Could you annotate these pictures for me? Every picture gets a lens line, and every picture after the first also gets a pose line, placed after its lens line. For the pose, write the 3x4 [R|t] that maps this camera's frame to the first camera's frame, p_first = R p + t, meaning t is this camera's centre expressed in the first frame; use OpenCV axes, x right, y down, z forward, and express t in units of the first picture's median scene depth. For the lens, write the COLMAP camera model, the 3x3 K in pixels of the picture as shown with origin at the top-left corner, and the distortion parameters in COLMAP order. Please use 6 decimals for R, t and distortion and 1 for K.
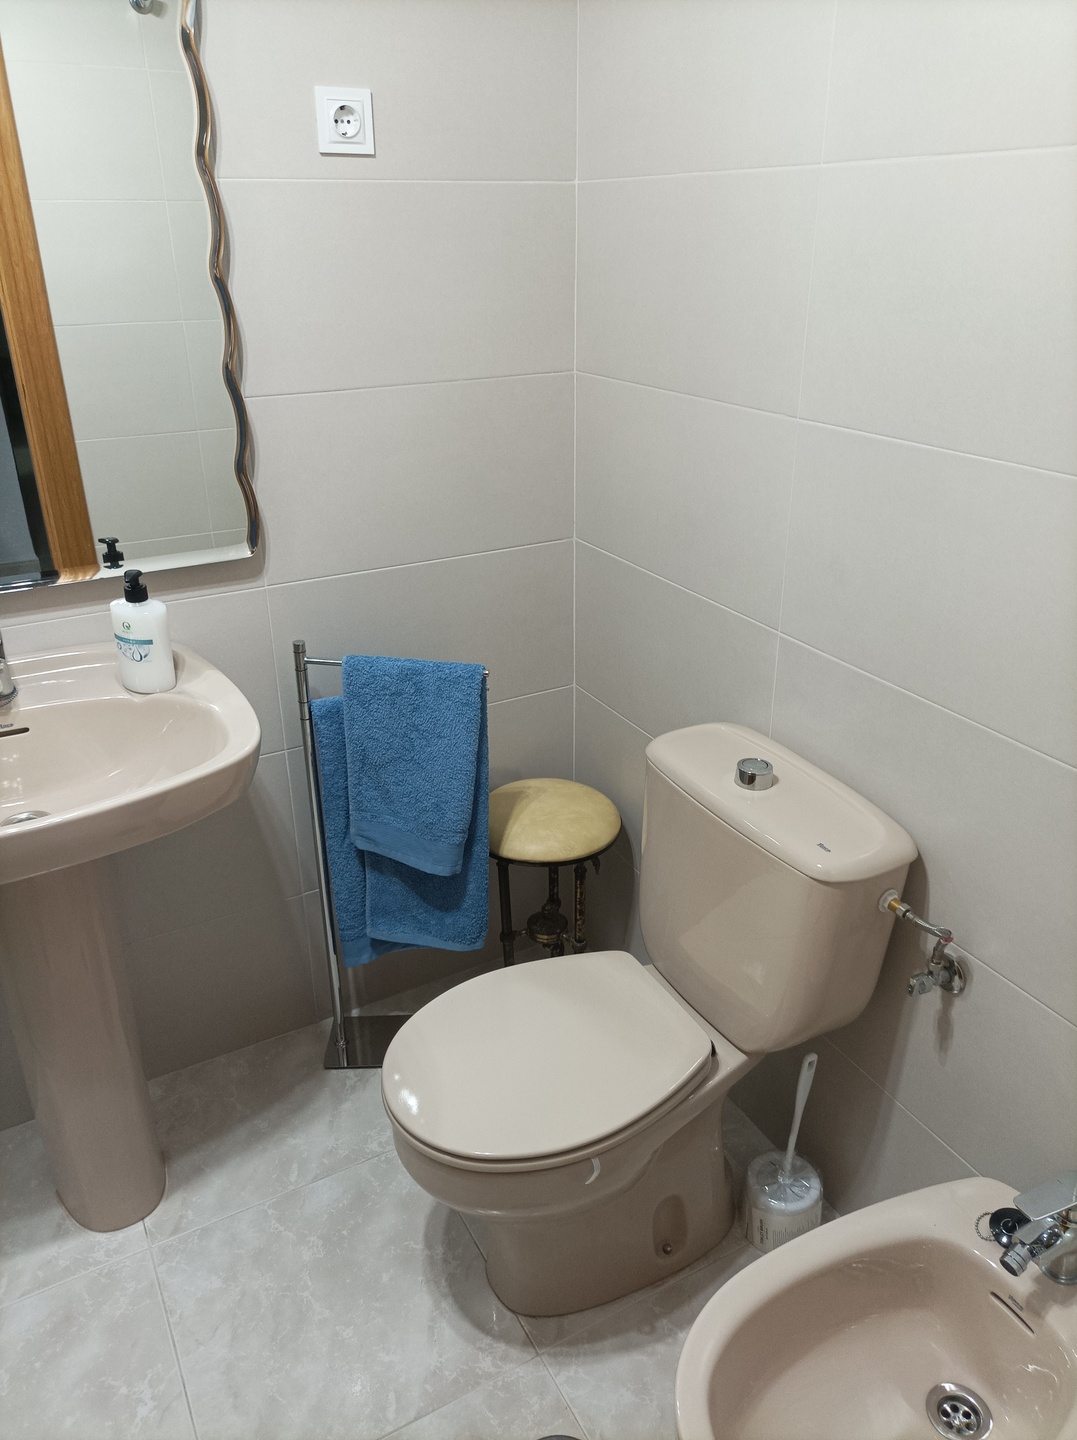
lens RADIAL K [[1081.3, 0, 545.3], [0, 1081.3, 697.2], [0, 0, 1]] dist [0.027272, -0.027098]
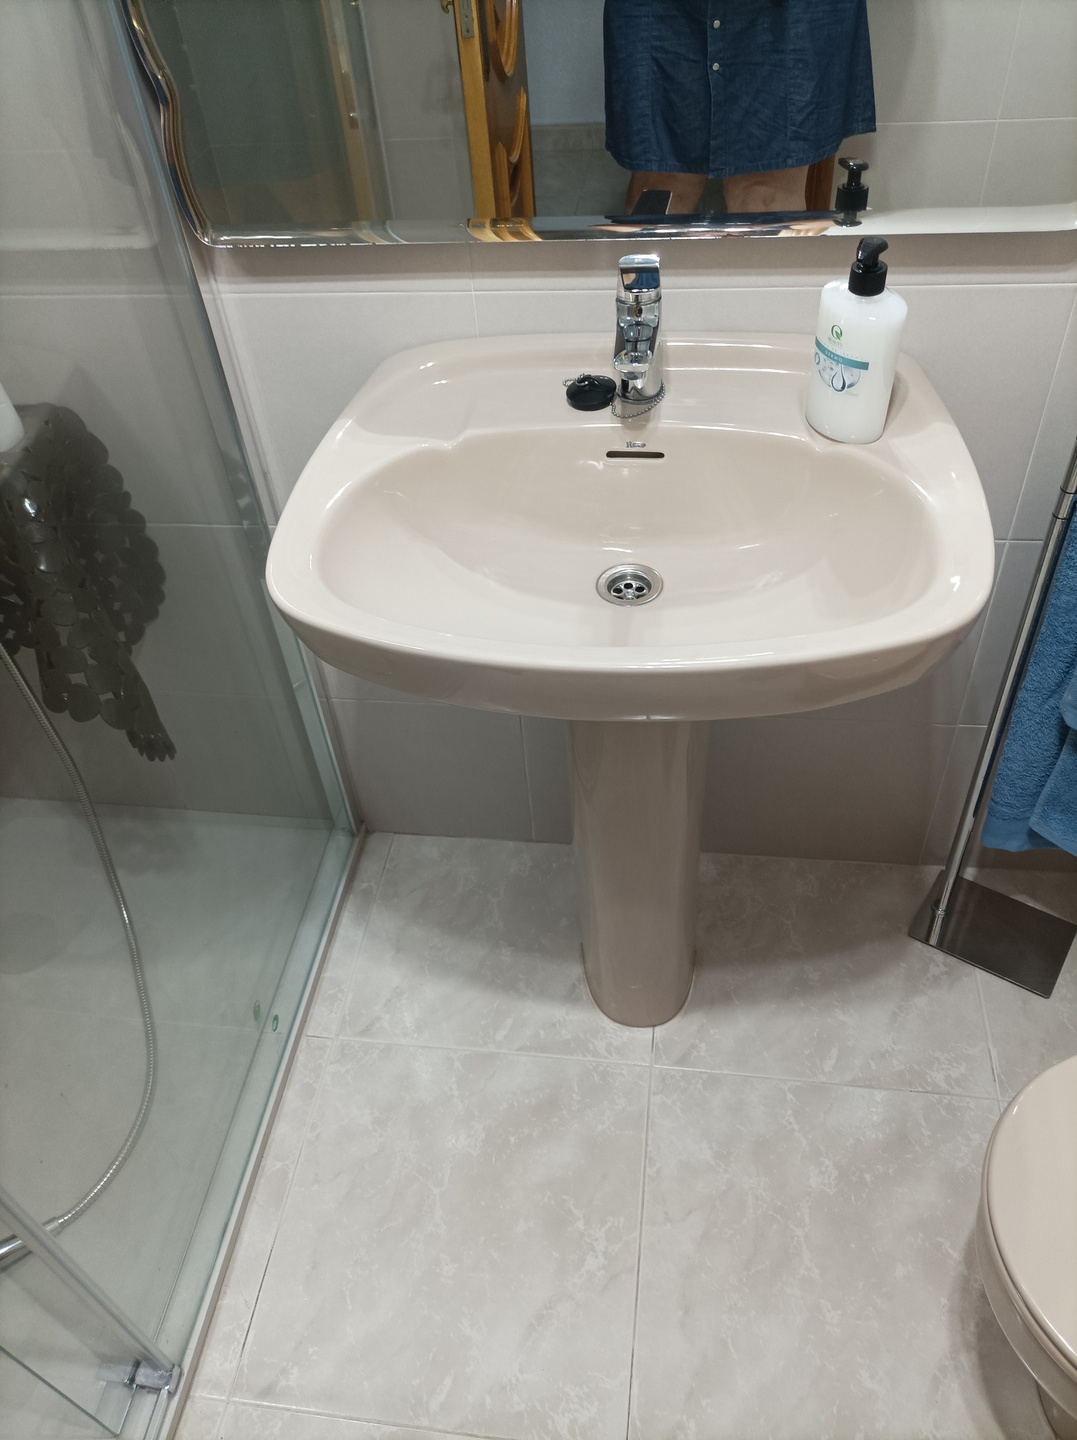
lens RADIAL K [[1081.3, 0, 529.0], [0, 1081.3, 712.9], [0, 0, 1]] dist [0.027272, -0.027098]
pose [[0.798889, 0.379892, -0.466325, -0.147659], [-0.179908, 0.890726, 0.417421, -0.095153], [0.573942, -0.249577, 0.779937, 0.344856]]
